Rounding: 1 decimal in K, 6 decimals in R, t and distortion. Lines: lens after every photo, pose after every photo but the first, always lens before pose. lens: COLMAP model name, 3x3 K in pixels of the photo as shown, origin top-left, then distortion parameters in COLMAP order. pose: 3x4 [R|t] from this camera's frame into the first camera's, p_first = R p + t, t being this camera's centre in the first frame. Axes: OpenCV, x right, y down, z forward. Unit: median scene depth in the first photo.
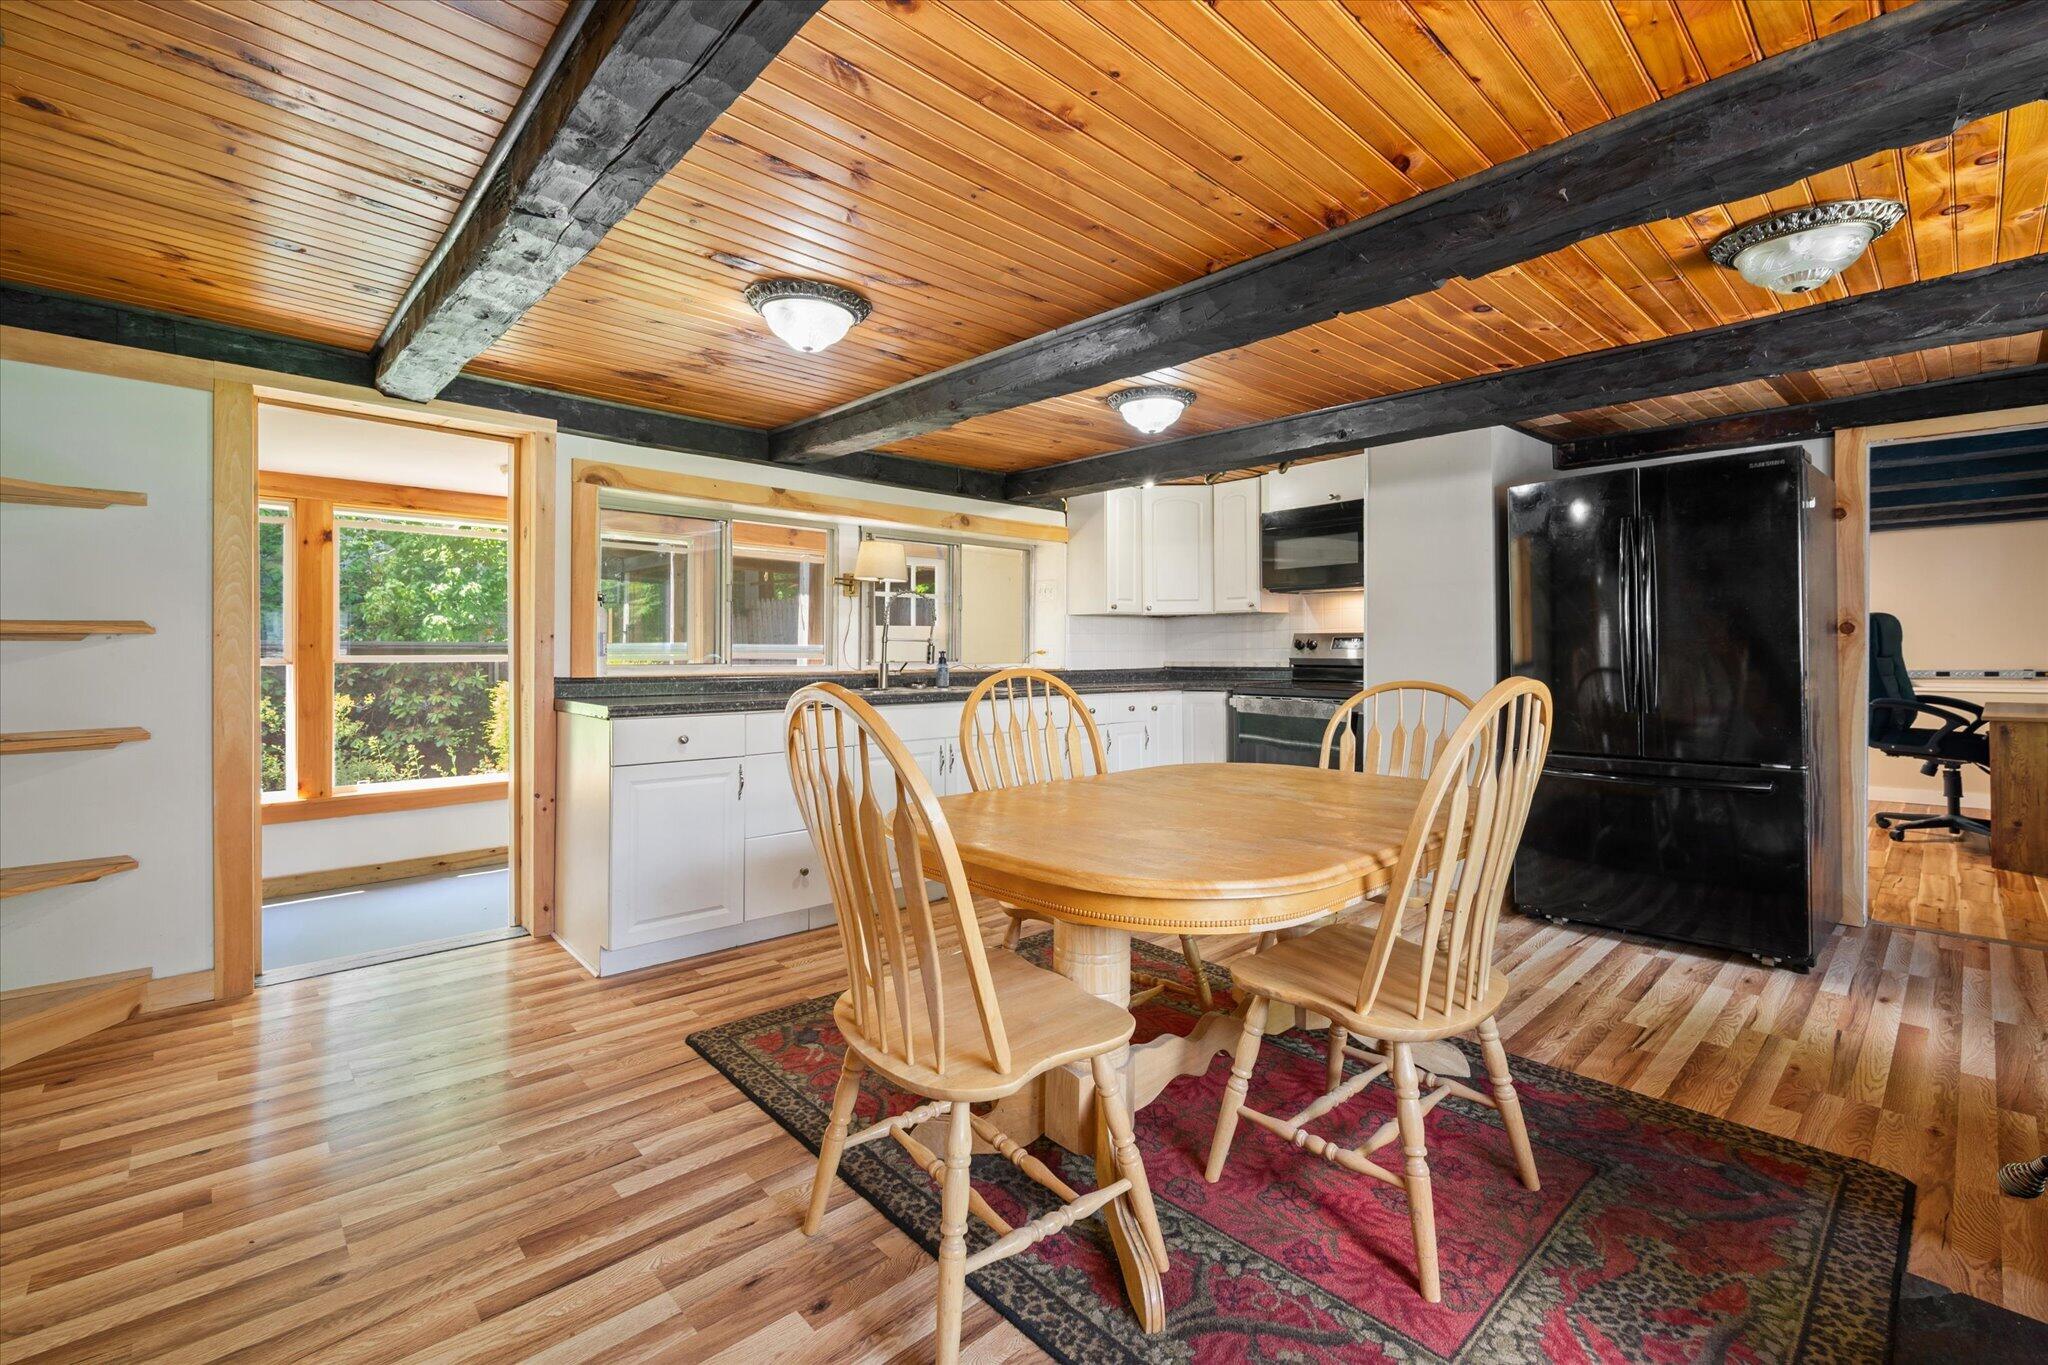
lens RADIAL K [[872.3, 0, 1024.0], [0, 872.3, 682.5], [0, 0, 1]] dist [0.001335, 0.000313]
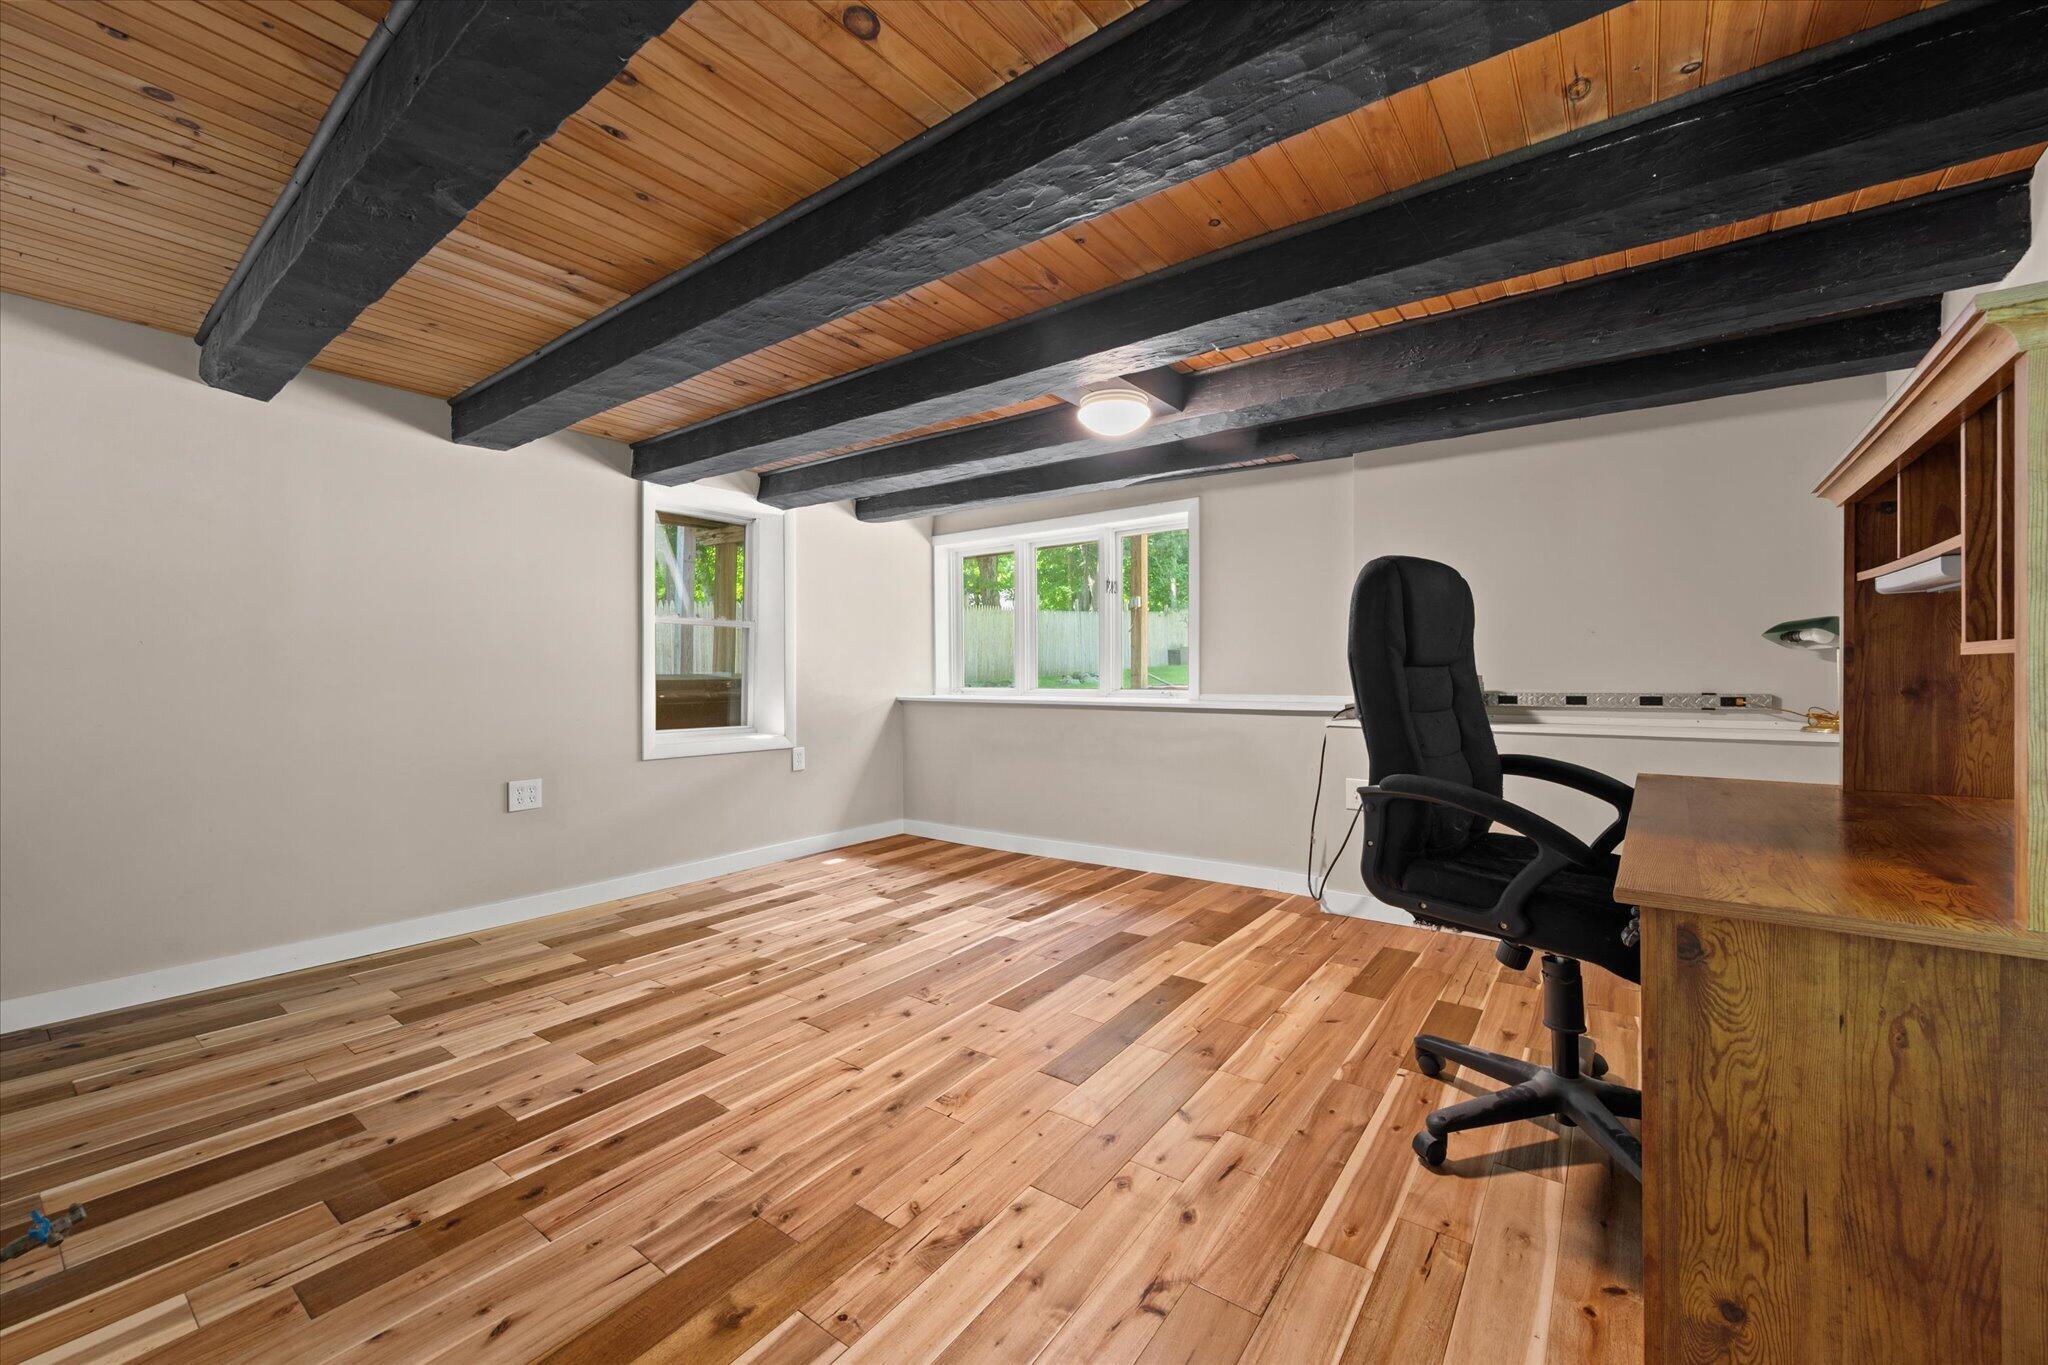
lens RADIAL K [[804.0, 0, 1024.0], [0, 804.0, 682.5], [0, 0, 1]] dist [-0.001248, -0.000138]
pose [[0.985316, 0.007627, 0.170572, 0.766759], [-0.006609, 0.999957, -0.006538, -0.017747], [-0.170615, 0.005315, 0.985323, 0.691329]]
